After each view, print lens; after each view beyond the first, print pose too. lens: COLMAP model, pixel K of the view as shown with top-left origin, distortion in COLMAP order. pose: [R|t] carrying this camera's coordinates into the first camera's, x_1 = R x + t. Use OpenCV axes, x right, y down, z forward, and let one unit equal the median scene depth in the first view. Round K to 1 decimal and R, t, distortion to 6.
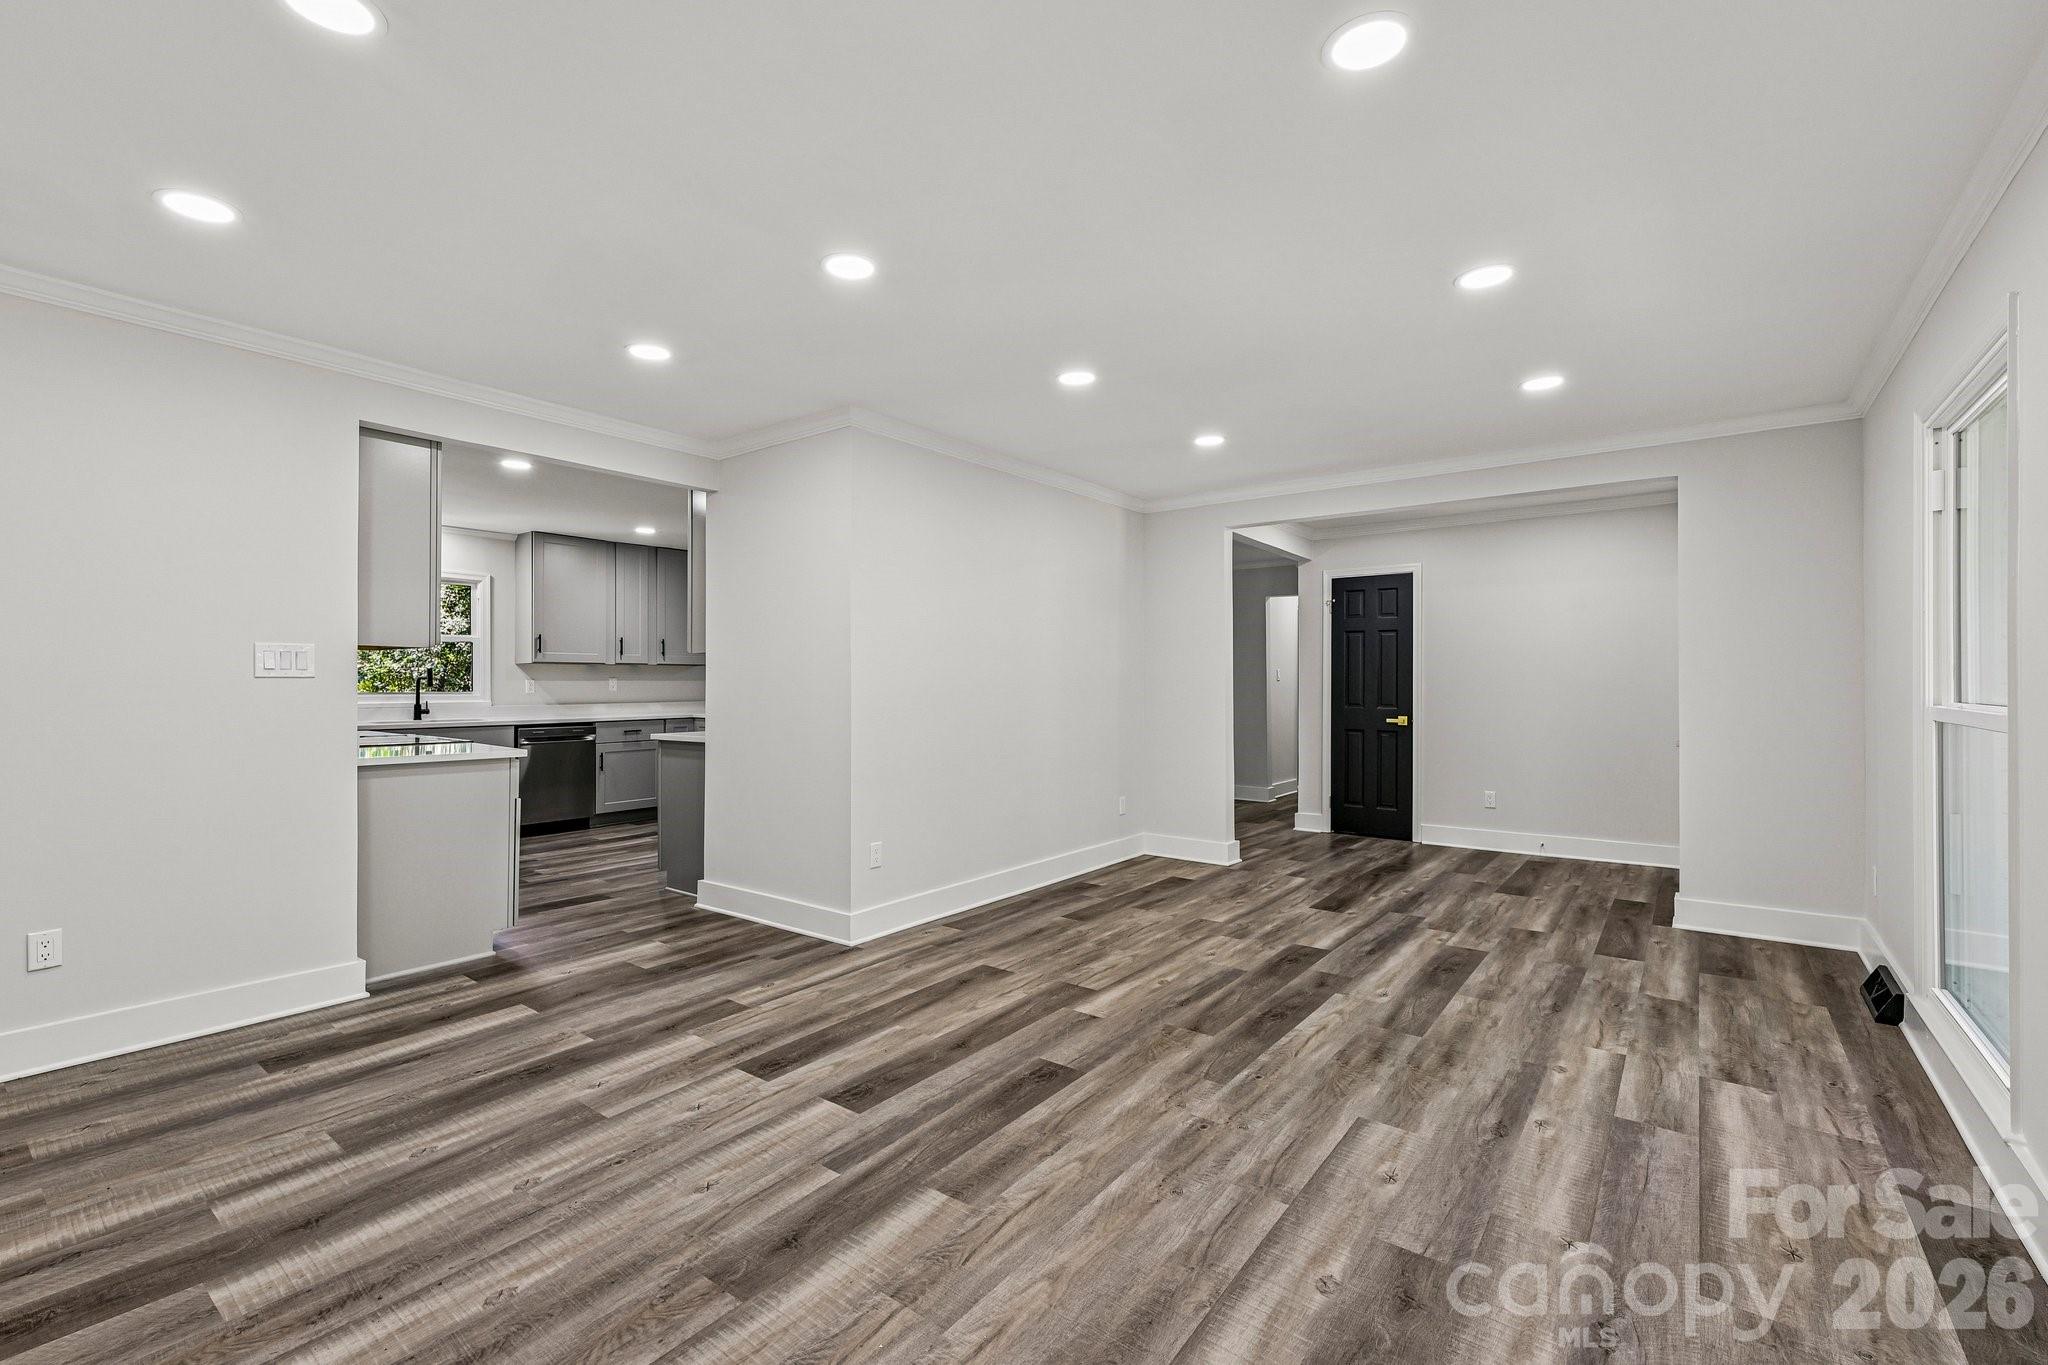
lens RADIAL K [[884.3, 0, 1024.2], [0, 884.3, 684.3], [0, 0, 1]] dist [0.003592, -0.000323]
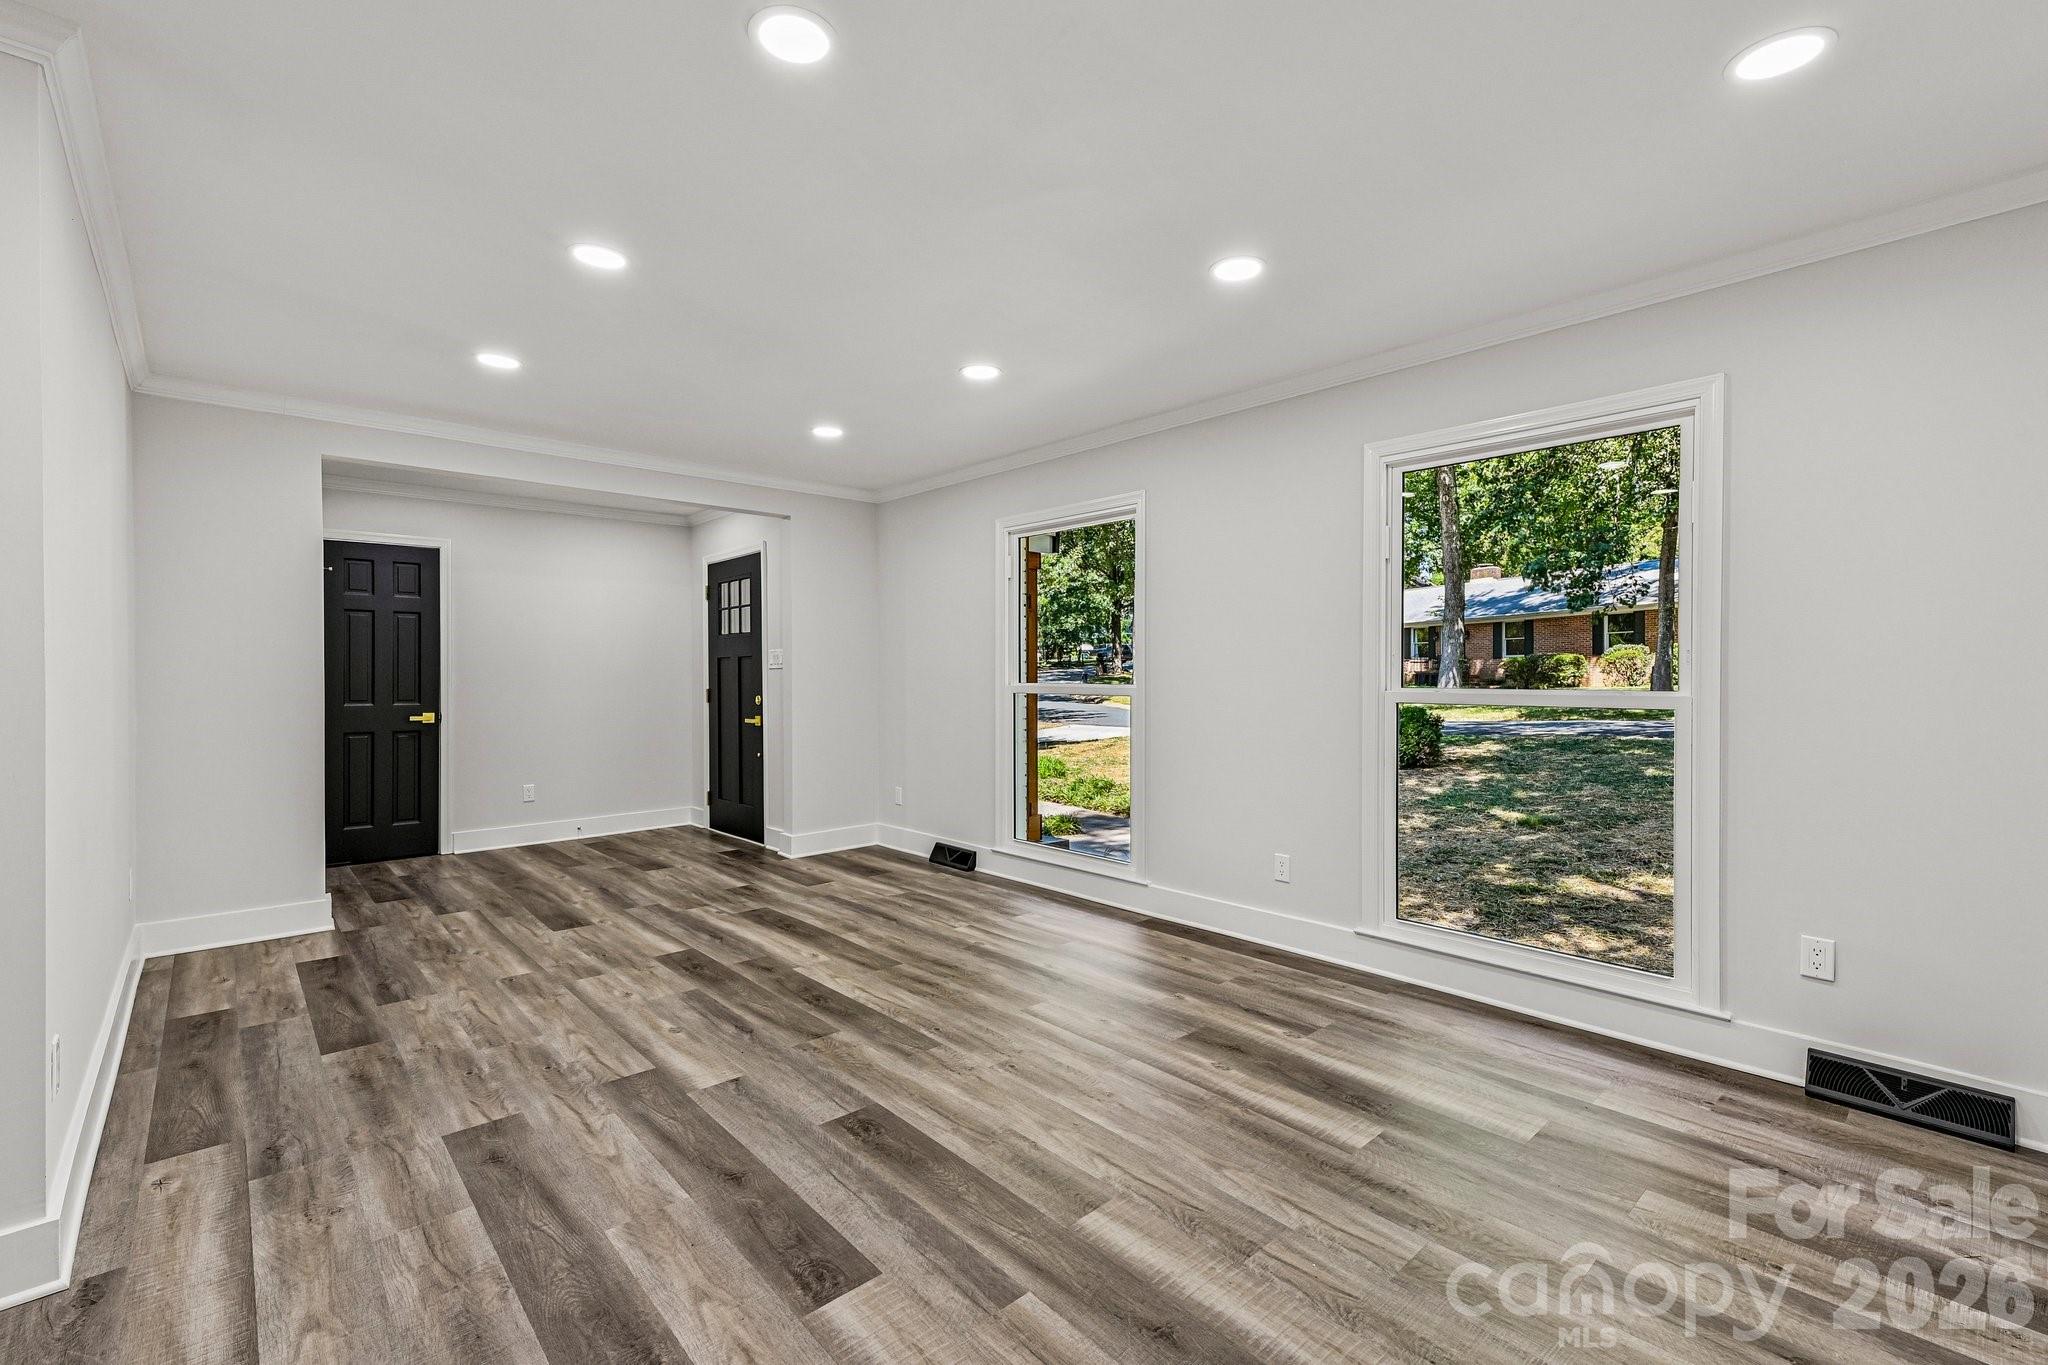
lens RADIAL K [[884.3, 0, 1011.1], [0, 884.3, 678.4], [0, 0, 1]] dist [0.003592, -0.000323]
pose [[0.188117, -0.007313, 0.982119, -0.646369], [0.005431, 0.999965, 0.006406, 0.000590], [-0.982132, 0.004129, 0.188150, 0.568269]]
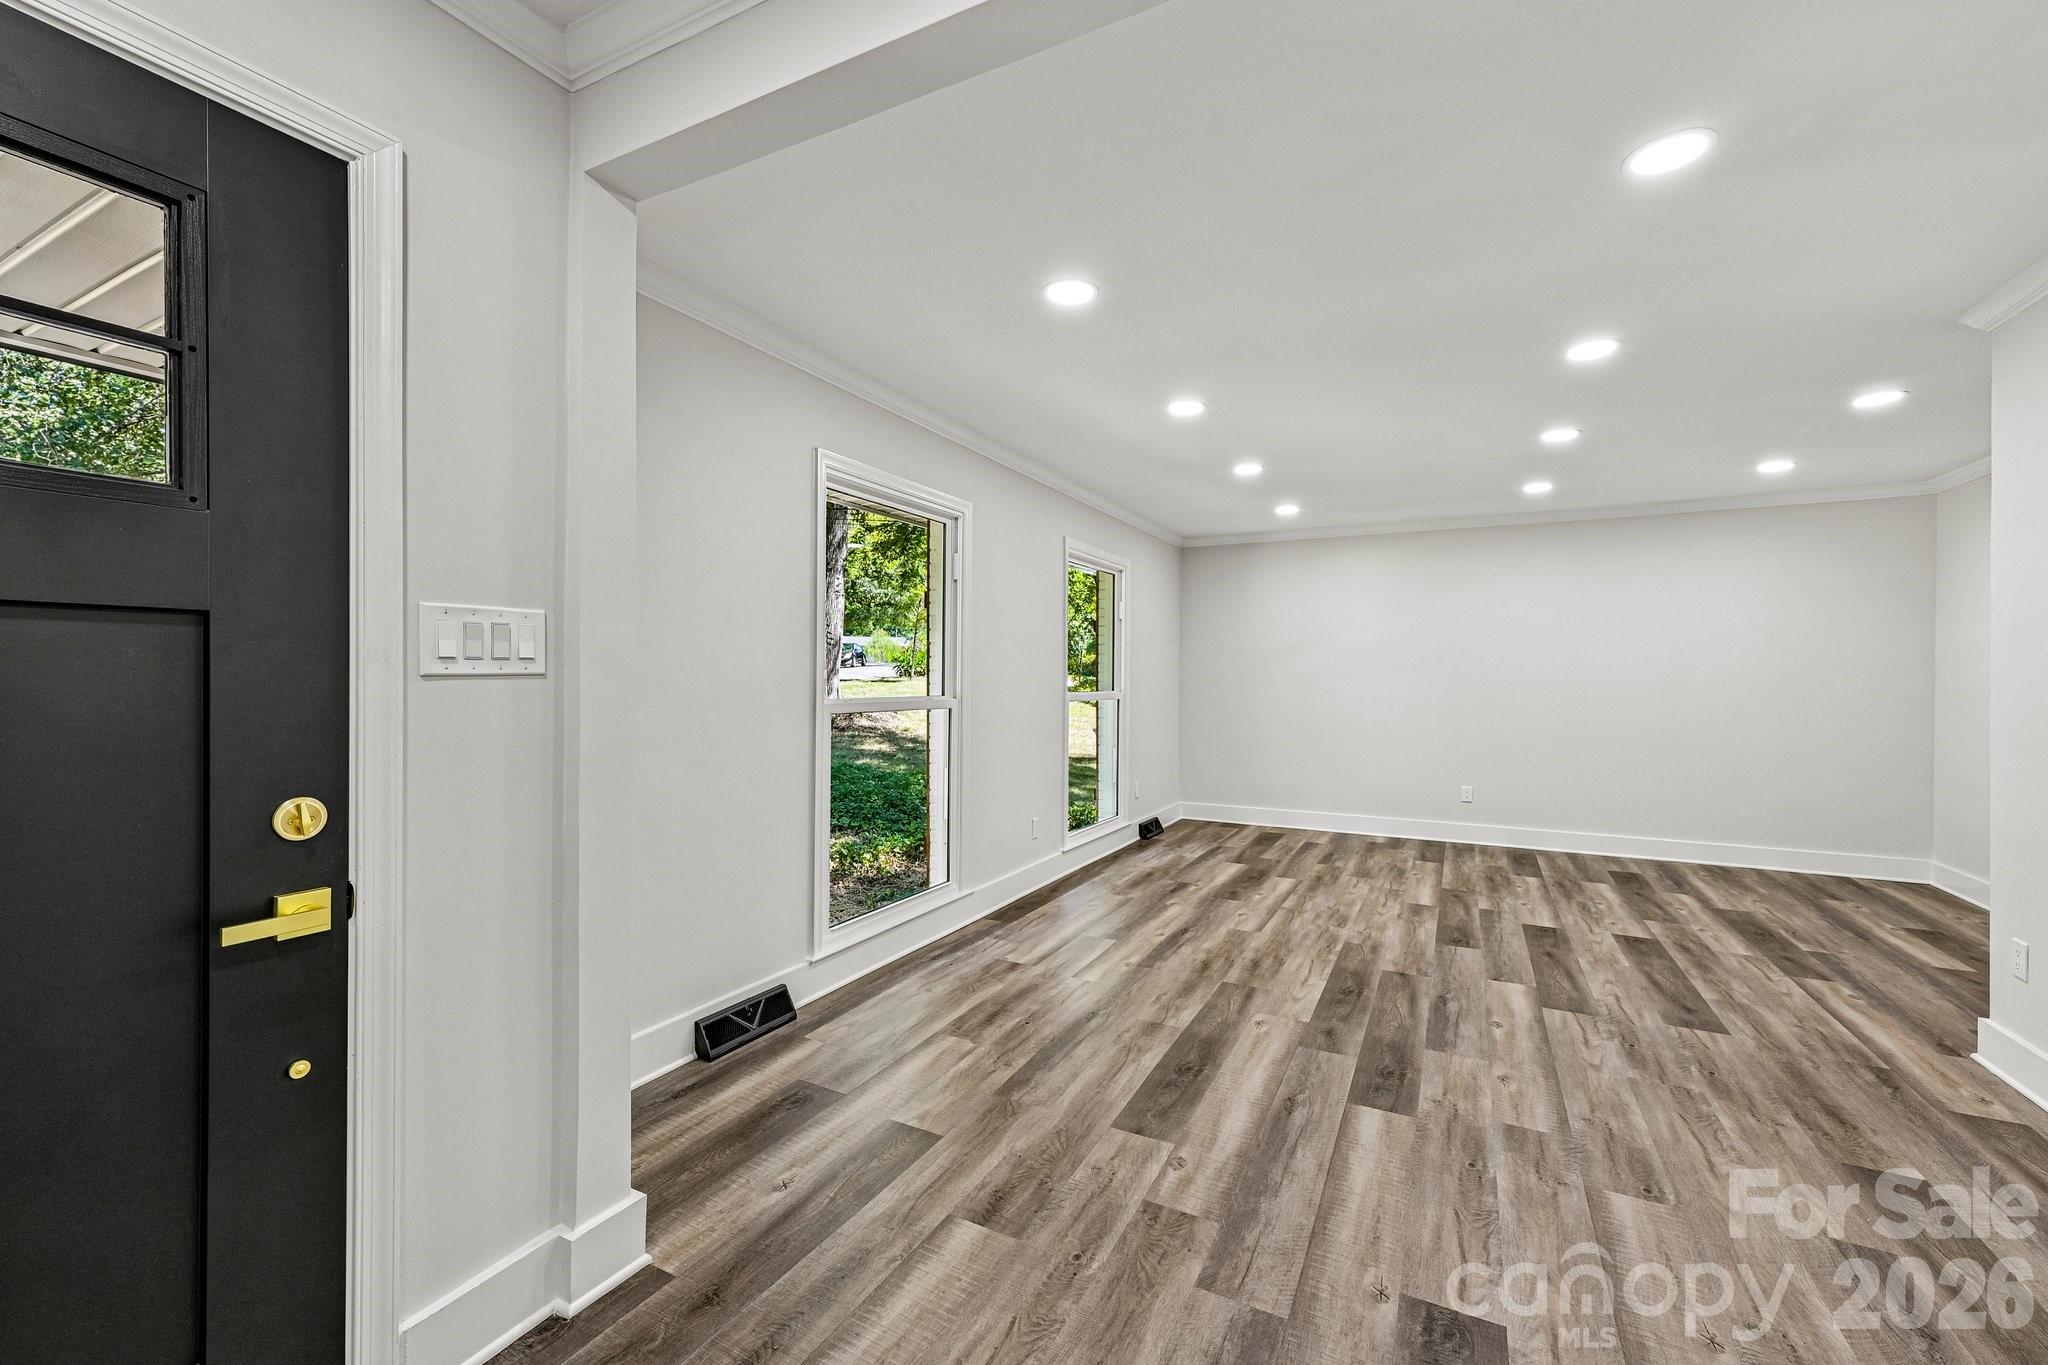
lens RADIAL K [[834.1, 0, 1015.2], [0, 834.1, 673.6], [0, 0, 1]] dist [-0.002085, 0.000078]
pose [[-0.987510, -0.005425, -0.157465, 0.820956], [-0.005250, 0.999985, -0.001529, -0.010684], [0.157471, -0.000683, -0.987523, 1.874357]]
